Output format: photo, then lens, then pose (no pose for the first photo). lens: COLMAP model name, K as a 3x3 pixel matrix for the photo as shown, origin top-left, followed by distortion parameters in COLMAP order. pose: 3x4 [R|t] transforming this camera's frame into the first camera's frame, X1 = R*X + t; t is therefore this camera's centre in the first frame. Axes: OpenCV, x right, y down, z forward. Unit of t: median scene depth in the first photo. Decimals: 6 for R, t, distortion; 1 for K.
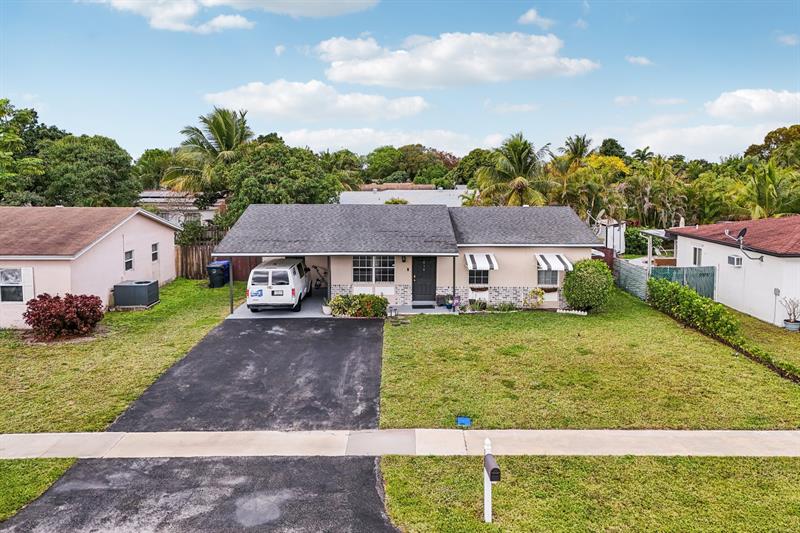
lens RADIAL K [[605.4, 0, 400.0], [0, 605.4, 266.5], [0, 0, 1]] dist [0.078791, -0.069611]
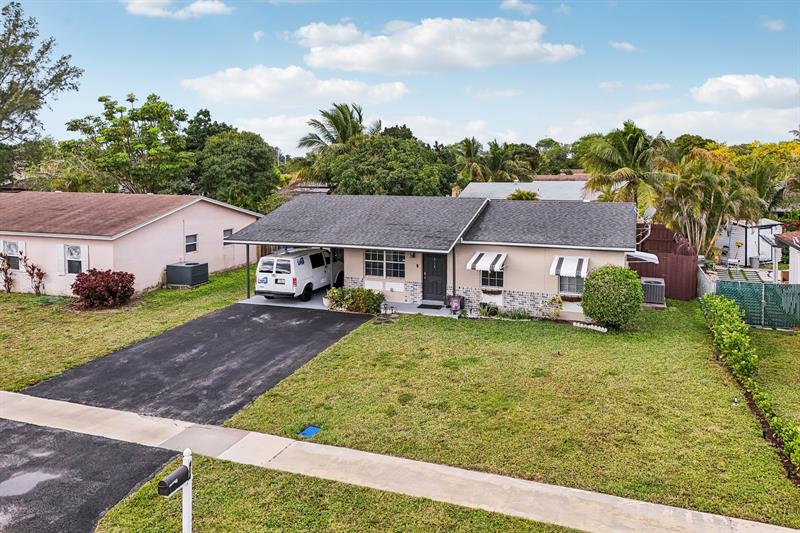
lens RADIAL K [[605.4, 0, 400.0], [0, 605.4, 266.5], [0, 0, 1]] dist [0.078791, -0.069611]
pose [[0.935613, 0.057981, -0.348233, 0.337937], [-0.052916, 0.998309, 0.024047, -0.016800], [0.349038, -0.004072, 0.937100, 0.108719]]
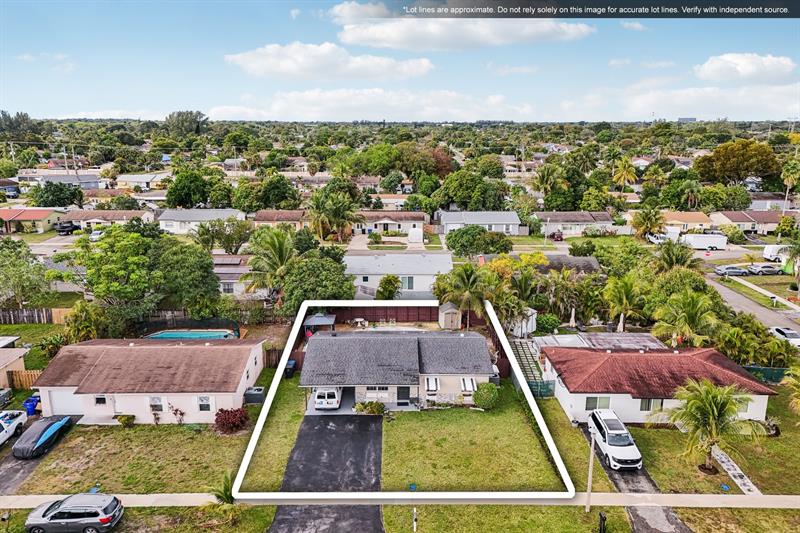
lens RADIAL K [[605.4, 0, 400.0], [0, 605.4, 266.5], [0, 0, 1]] dist [0.078791, -0.069611]
pose [[0.999975, 0.005428, 0.004550, 0.019126], [-0.005793, 0.996411, 0.084449, -0.572168], [-0.004075, -0.084473, 0.996417, -0.965624]]
